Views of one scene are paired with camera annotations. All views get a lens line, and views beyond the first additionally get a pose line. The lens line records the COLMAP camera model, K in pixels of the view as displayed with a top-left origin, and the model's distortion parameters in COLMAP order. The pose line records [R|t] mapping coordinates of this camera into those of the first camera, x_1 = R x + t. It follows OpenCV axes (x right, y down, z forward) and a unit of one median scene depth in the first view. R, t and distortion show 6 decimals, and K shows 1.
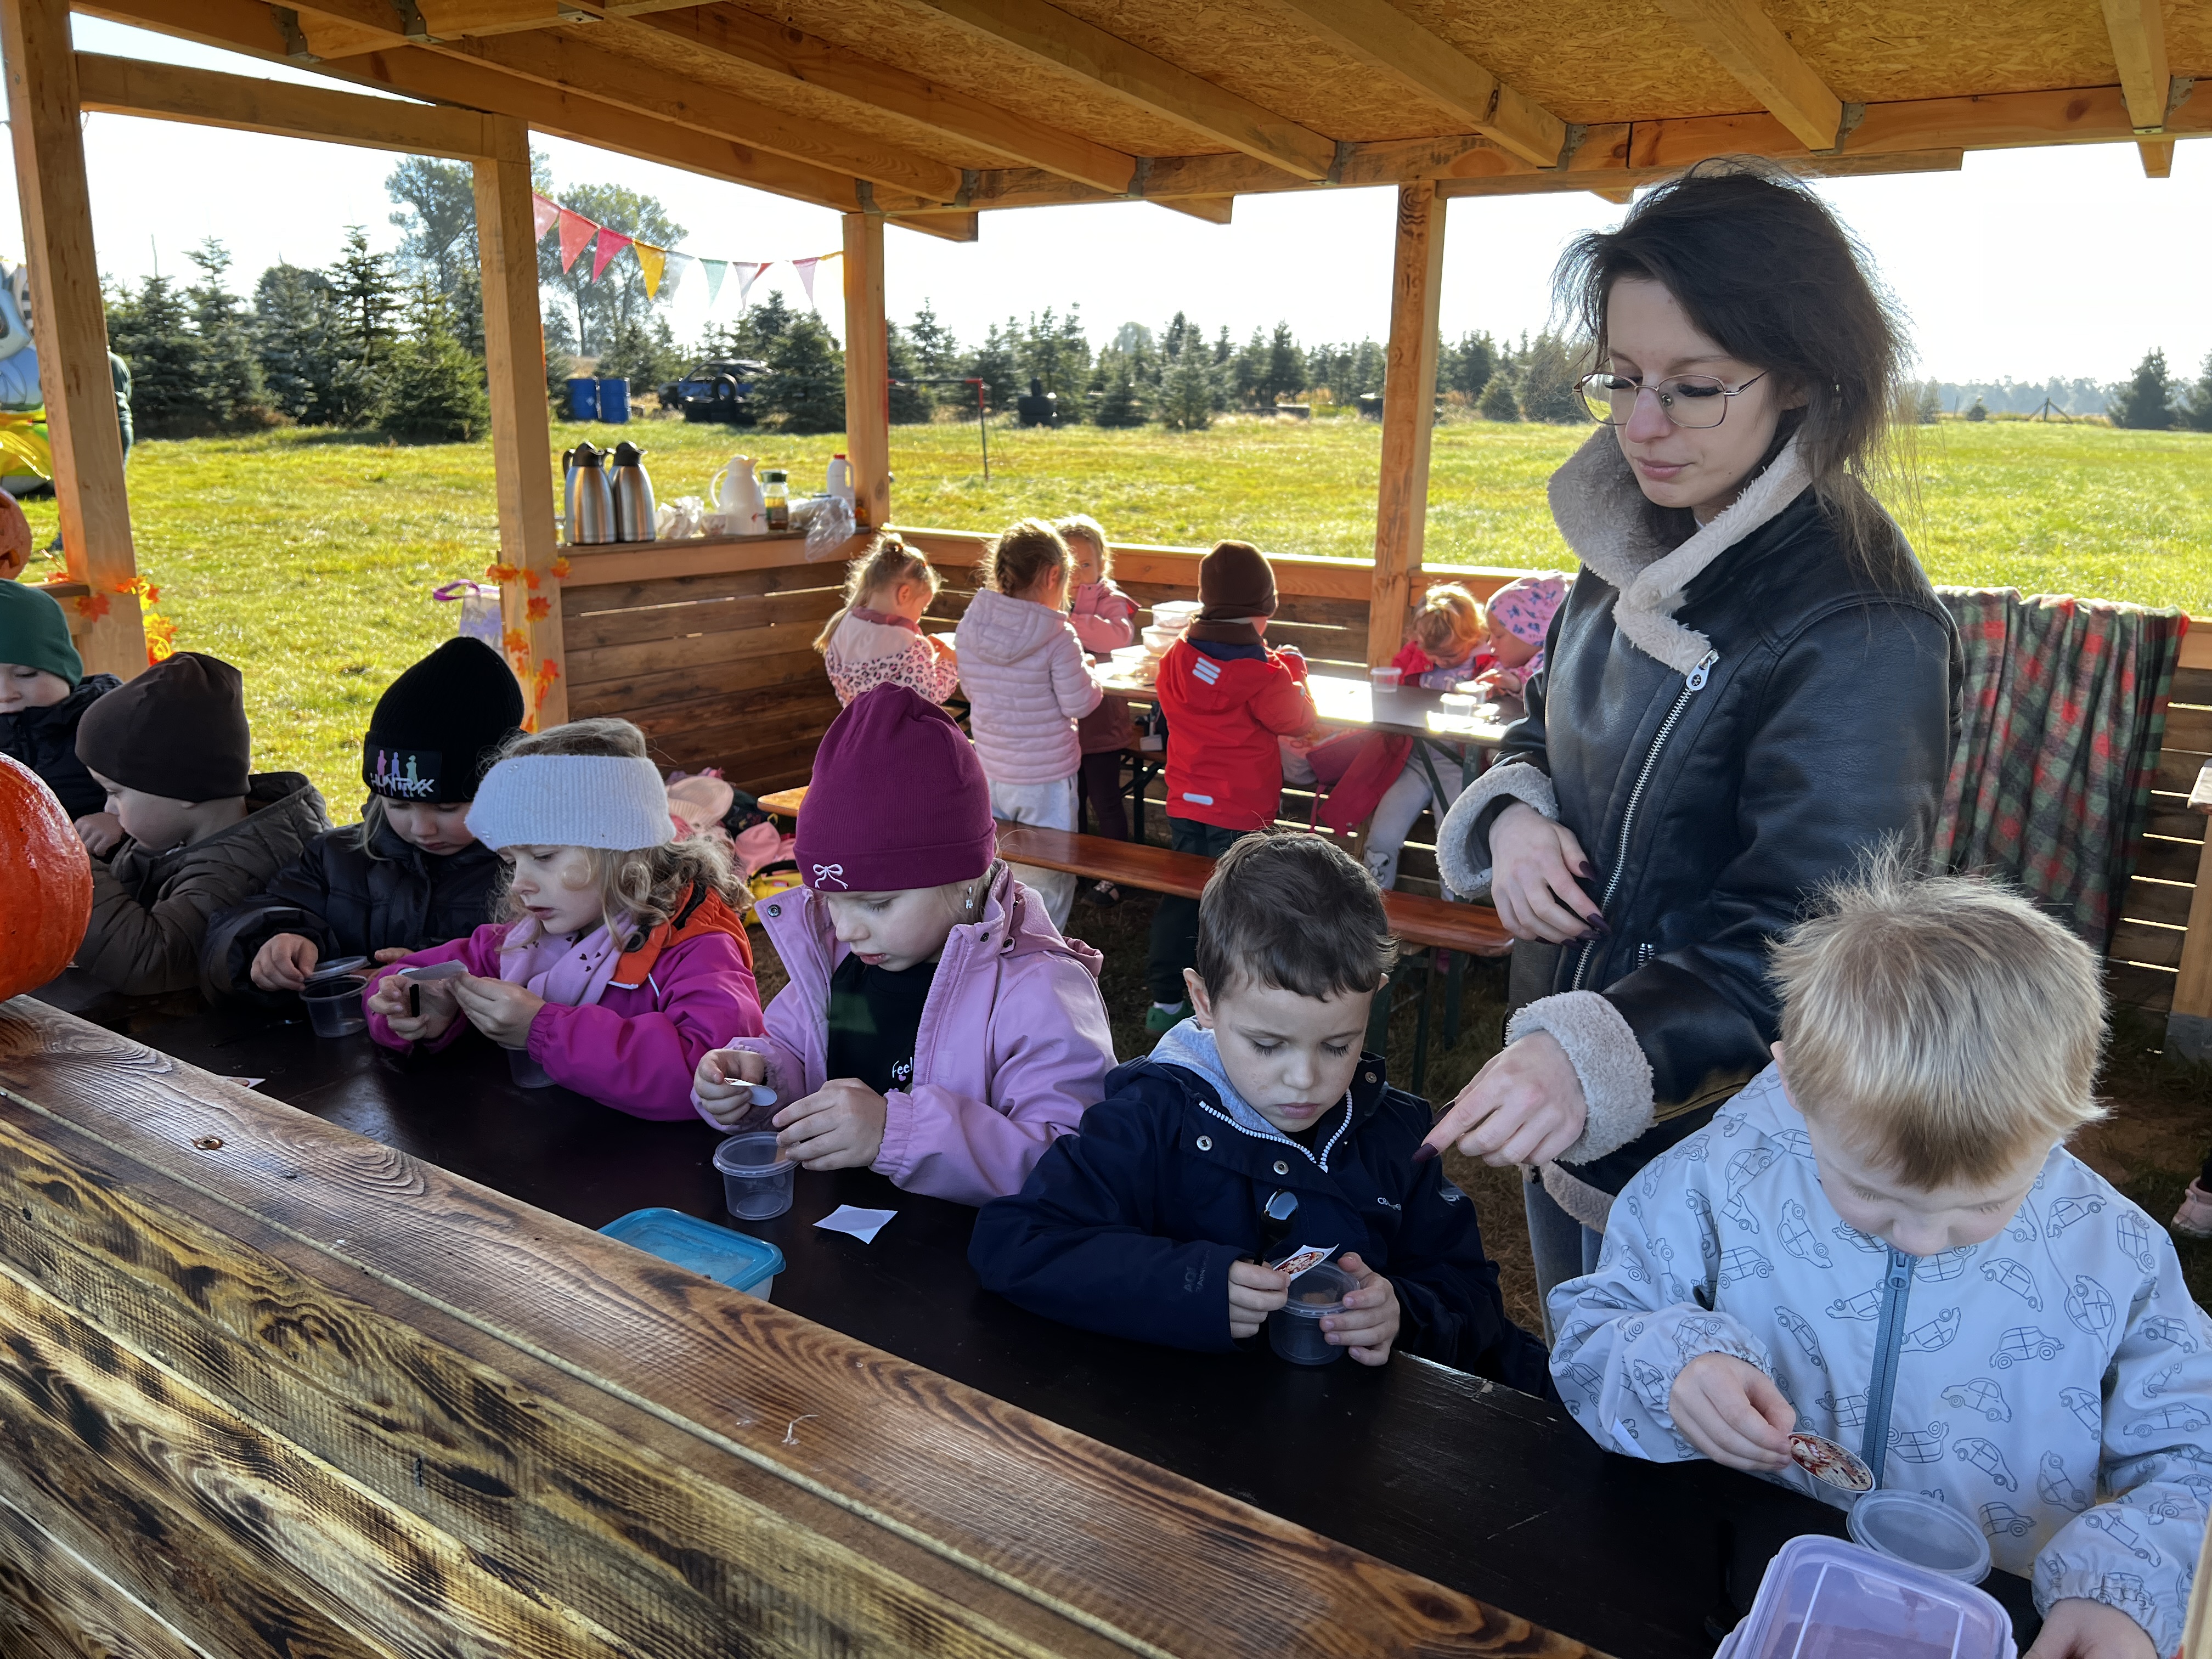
lens RADIAL K [[1678.7, 0, 1088.8], [0, 1678.7, 851.4], [0, 0, 1]] dist [0.074562, -0.081637]
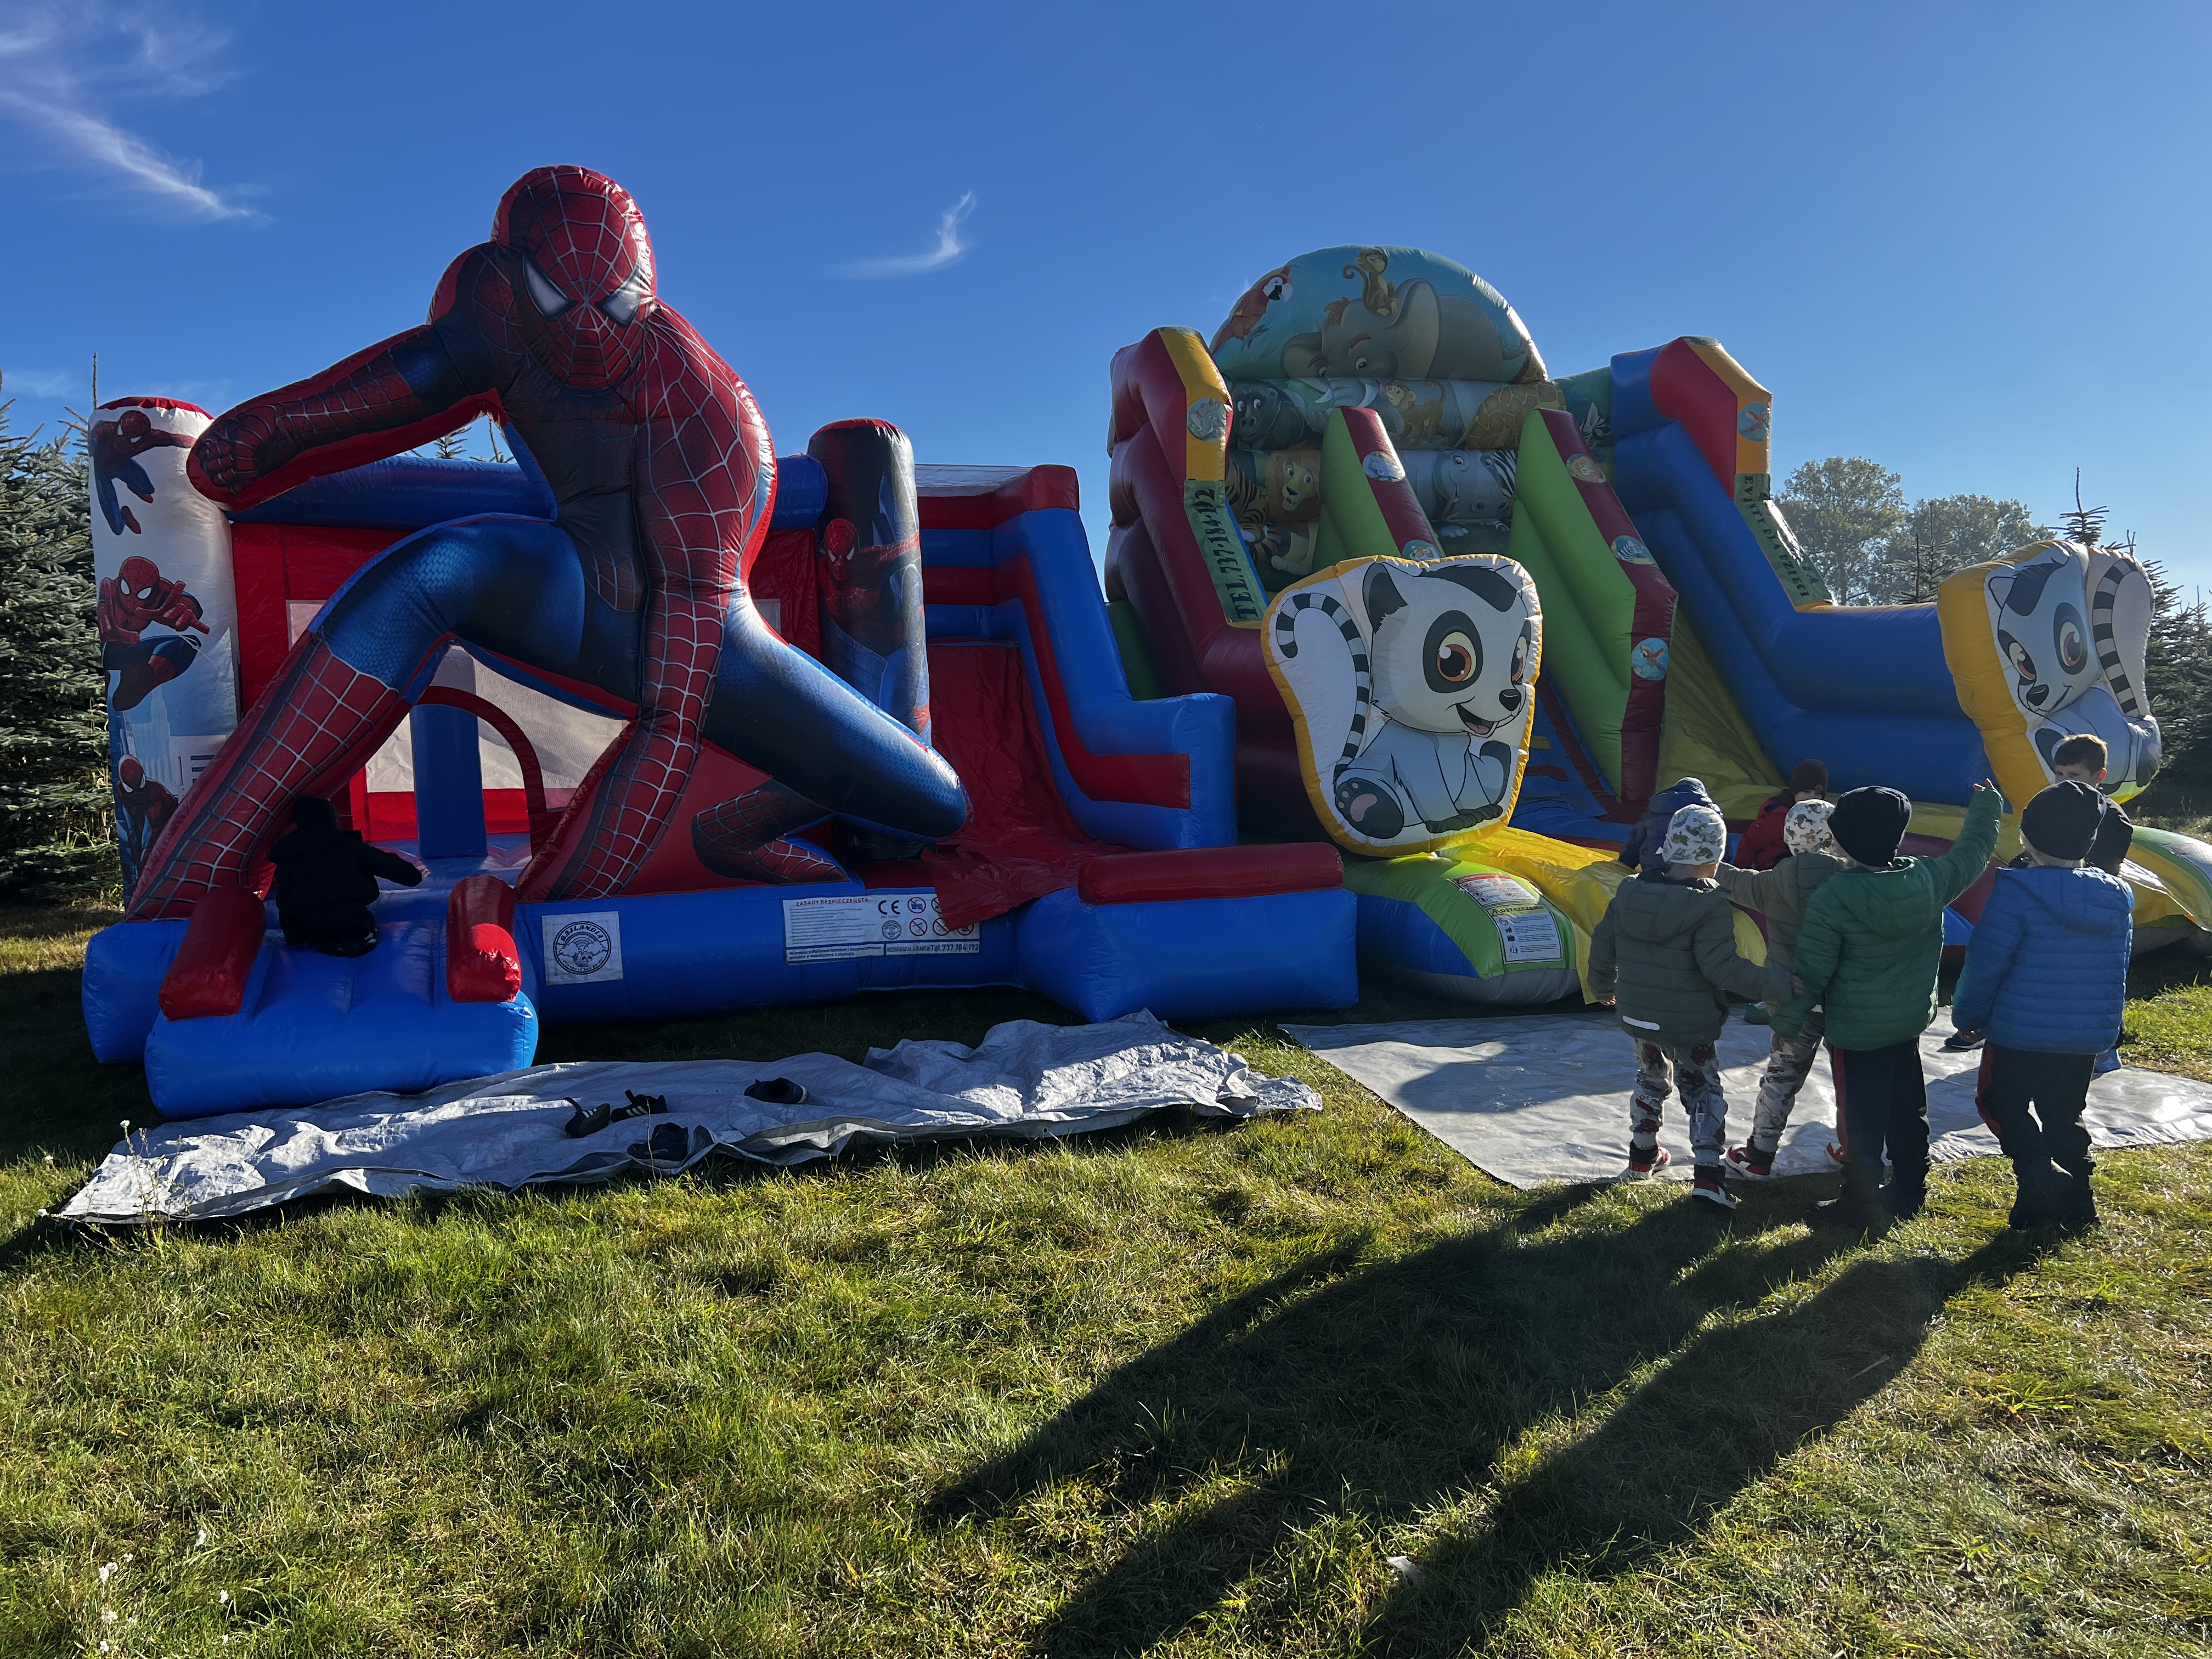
lens RADIAL K [[1678.7, 0, 1111.0], [0, 1678.7, 846.9], [0, 0, 1]] dist [0.074562, -0.081637]
pose [[0.768773, 0.001195, -0.639520, -0.333323], [-0.121302, 0.982118, -0.143983, -0.079055], [0.627912, 0.188265, 0.755170, 0.245733]]
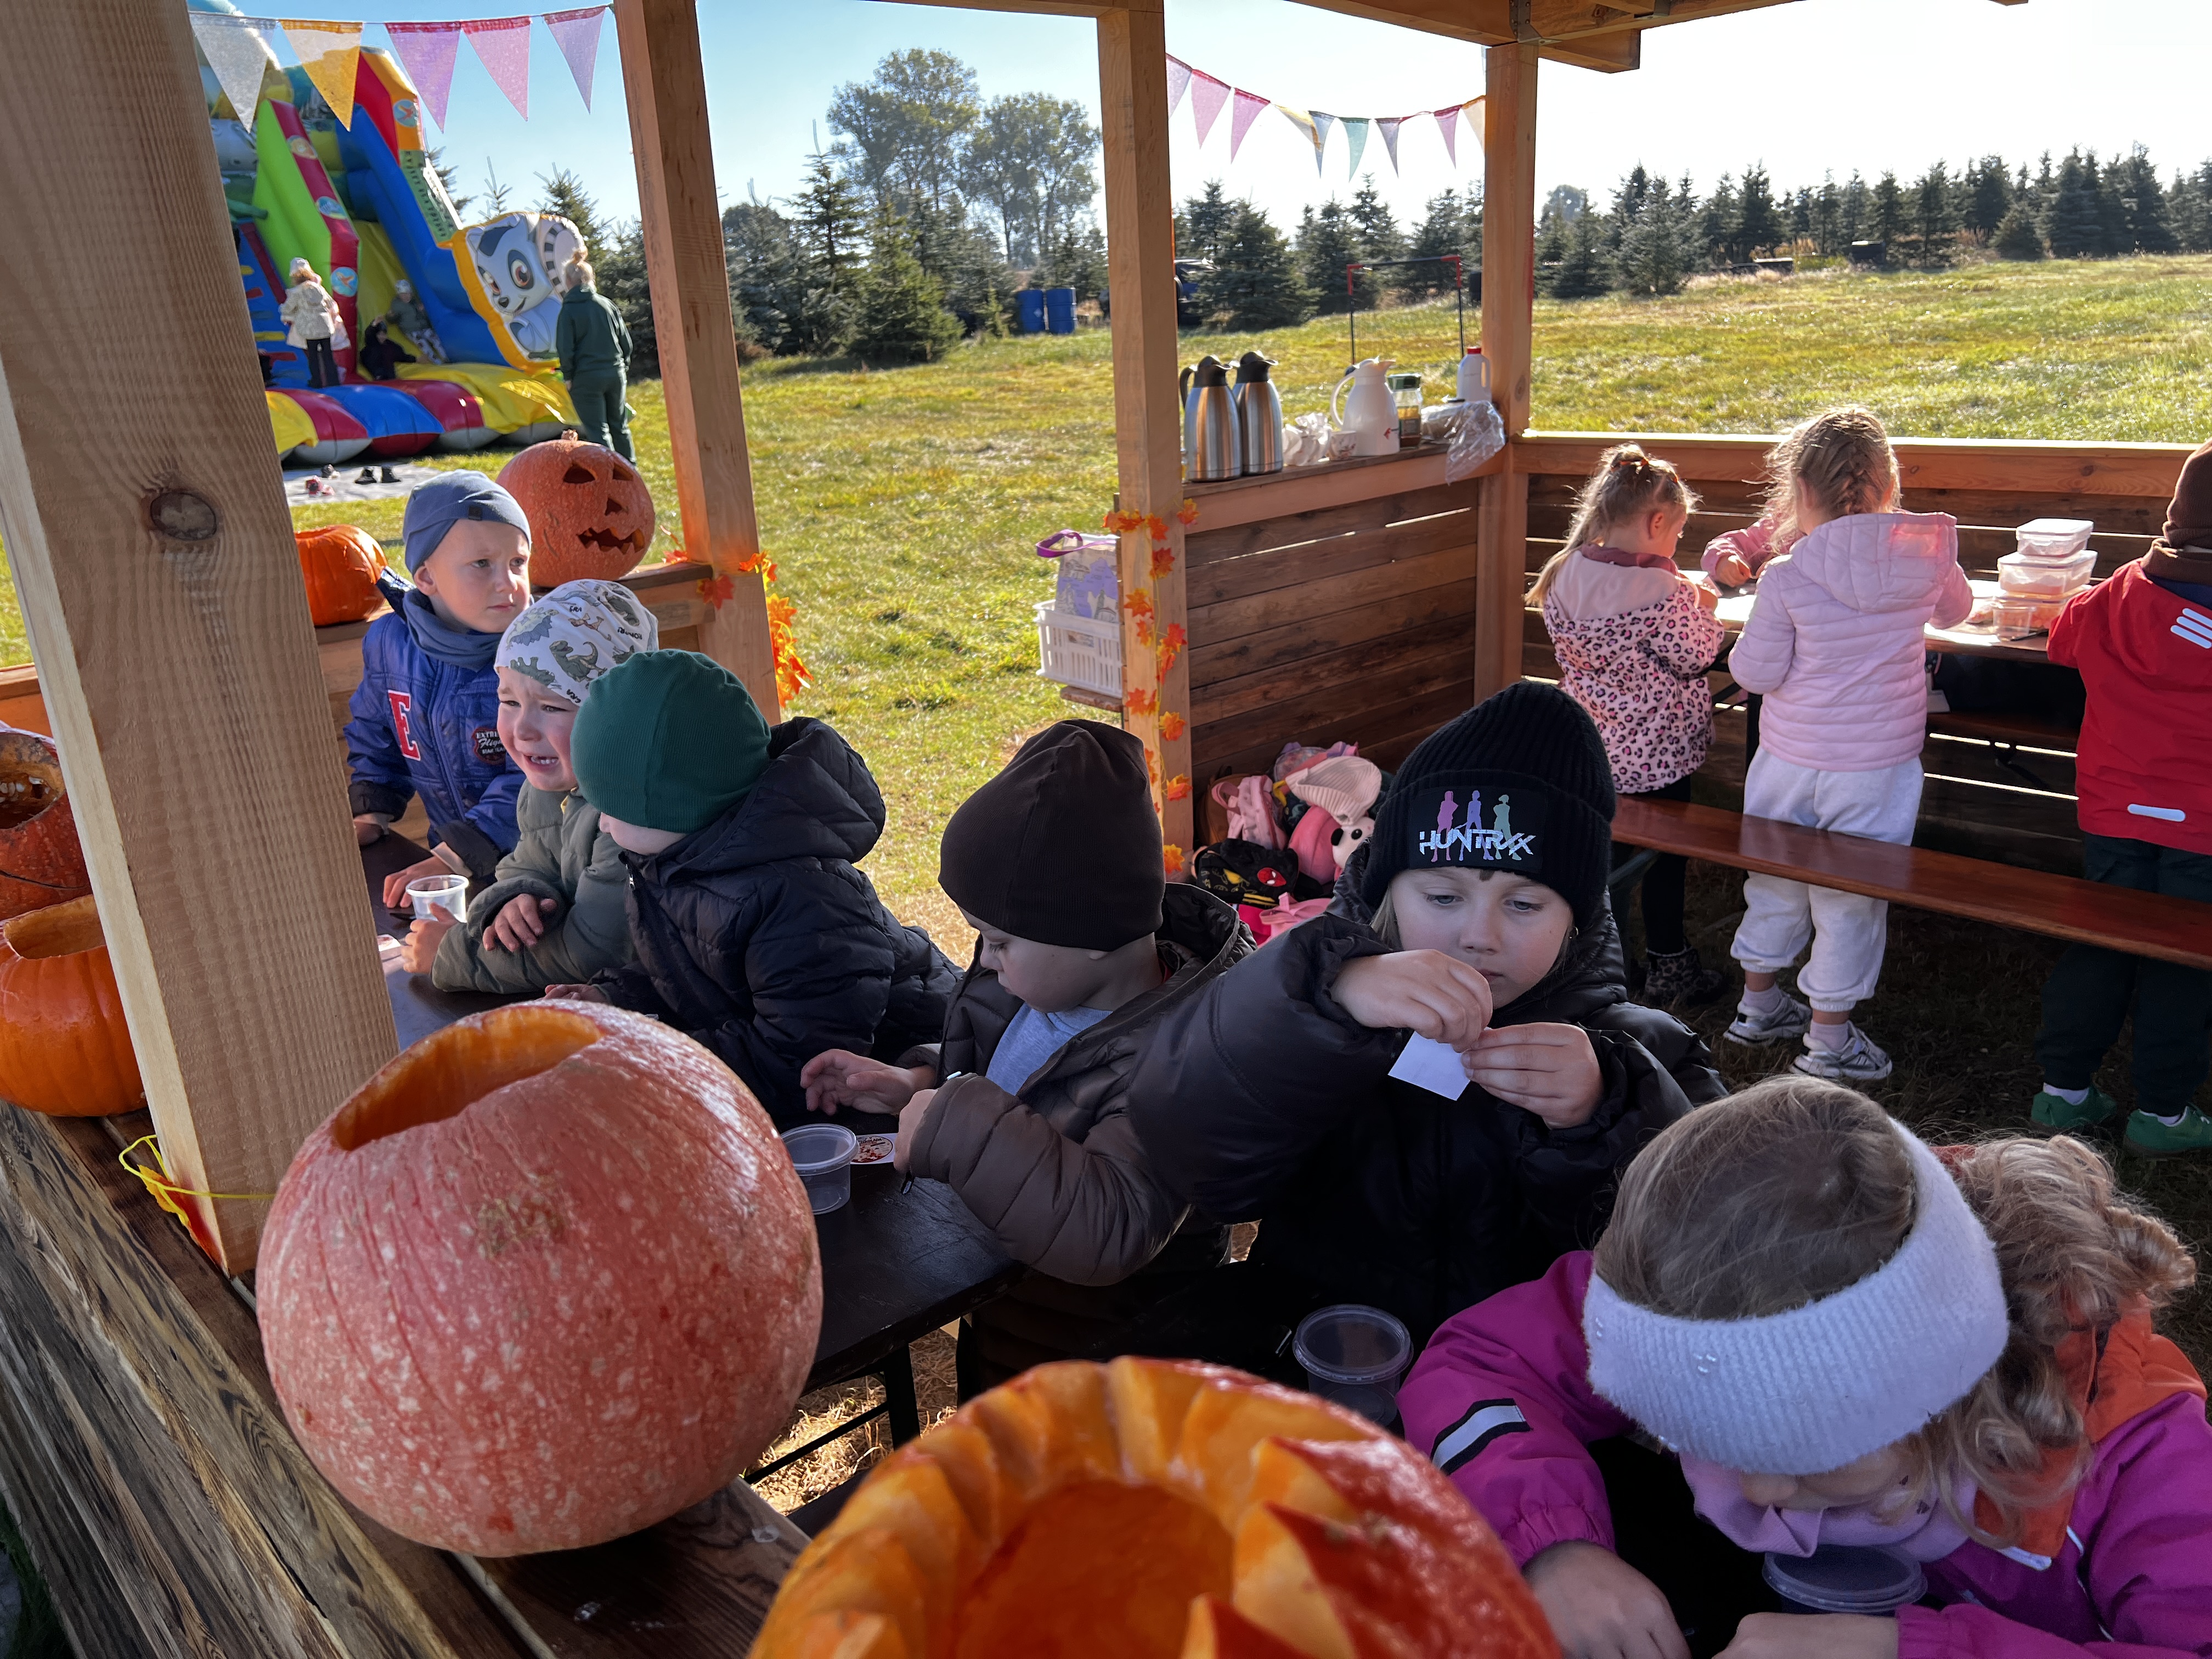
lens RADIAL K [[1678.7, 0, 1106.0], [0, 1678.7, 838.2], [0, 0, 1]] dist [0.074562, -0.081637]
pose [[0.972946, 0.003564, -0.231005, -0.031182], [0.008527, 0.998646, 0.051323, -0.009689], [0.230875, -0.051904, 0.971598, 0.034274]]
